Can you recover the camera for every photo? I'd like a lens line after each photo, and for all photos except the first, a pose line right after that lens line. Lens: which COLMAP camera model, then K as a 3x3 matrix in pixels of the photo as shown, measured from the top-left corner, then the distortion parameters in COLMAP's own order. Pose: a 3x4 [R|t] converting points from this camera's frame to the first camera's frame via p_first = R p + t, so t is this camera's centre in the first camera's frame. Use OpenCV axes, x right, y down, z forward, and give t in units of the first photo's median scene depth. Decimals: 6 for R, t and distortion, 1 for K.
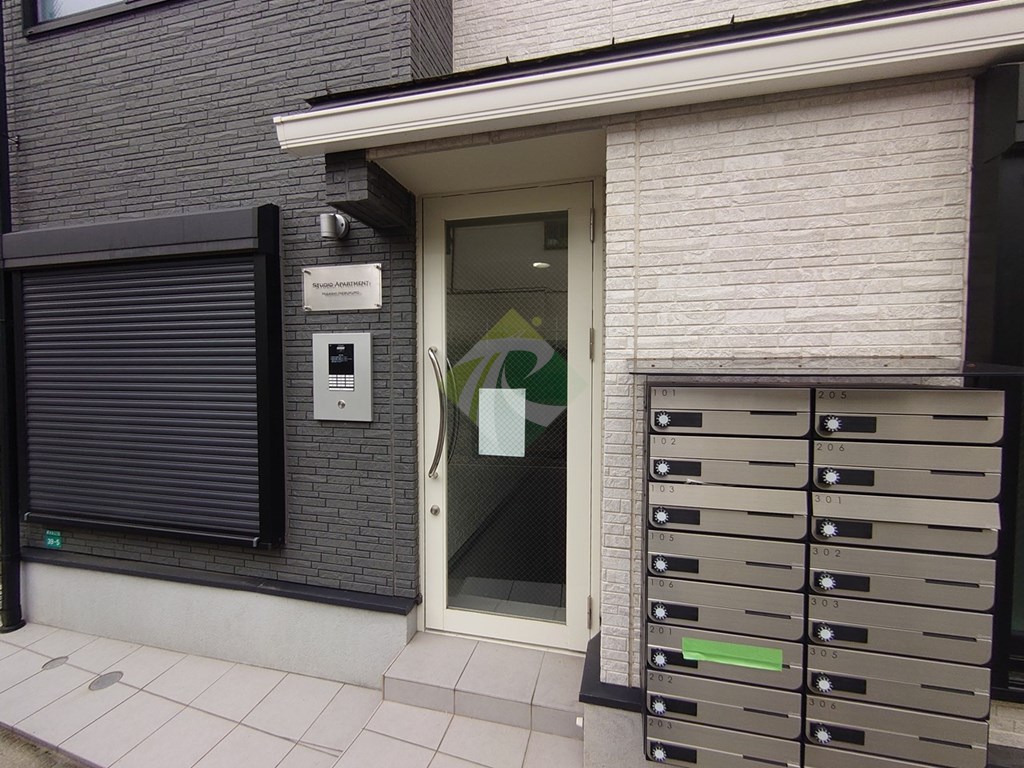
lens RADIAL K [[436.8, 0, 511.5], [0, 436.8, 382.6], [0, 0, 1]] dist [-0.002212, -0.001493]
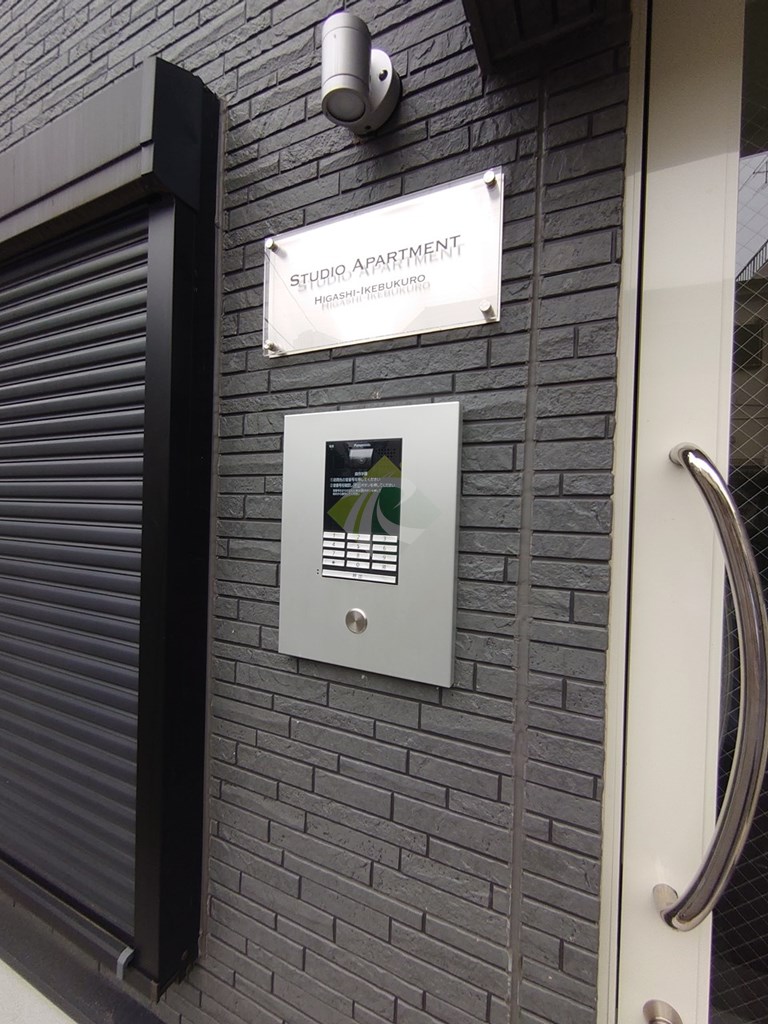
lens RADIAL K [[436.8, 0, 389.1], [0, 436.8, 511.1], [0, 0, 1]] dist [-0.002212, -0.001493]
pose [[0.979876, 0.024910, -0.198045, -0.438286], [-0.032692, 0.998812, -0.036126, -0.033326], [0.196910, 0.041874, 0.979527, 0.980976]]
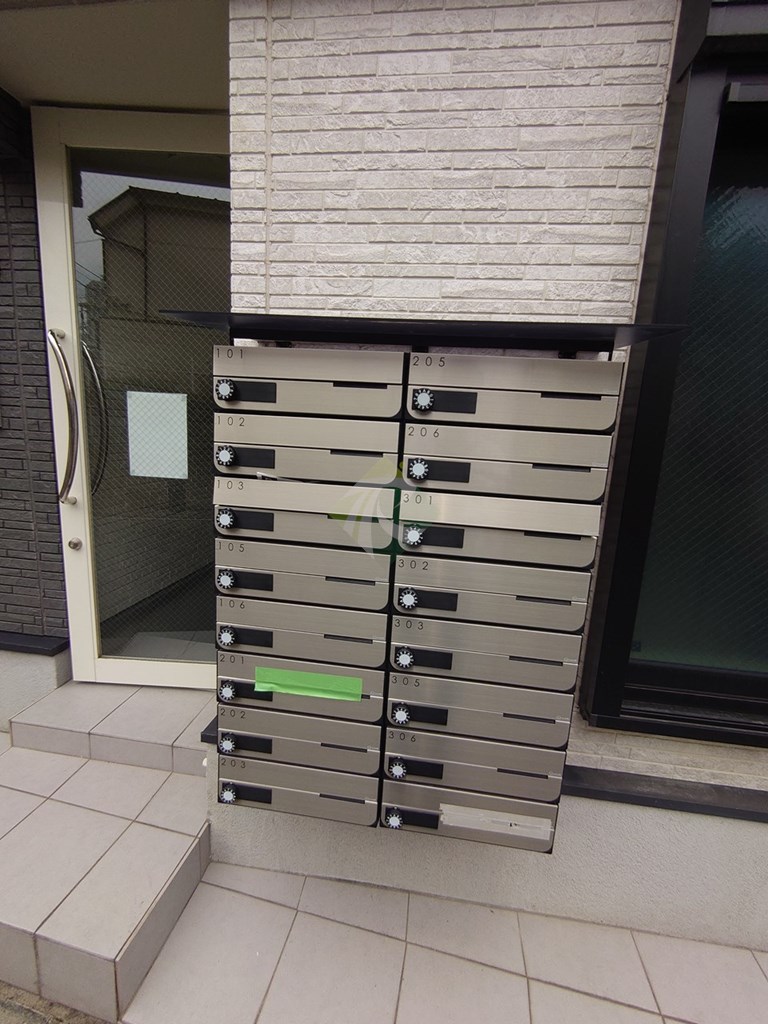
lens RADIAL K [[436.8, 0, 383.1], [0, 436.8, 511.8], [0, 0, 1]] dist [-0.002212, -0.001493]
pose [[0.990439, 0.037742, 0.132688, 0.395017], [-0.056697, 0.988225, 0.142117, 0.127876], [-0.125762, -0.148281, 0.980916, 0.159708]]
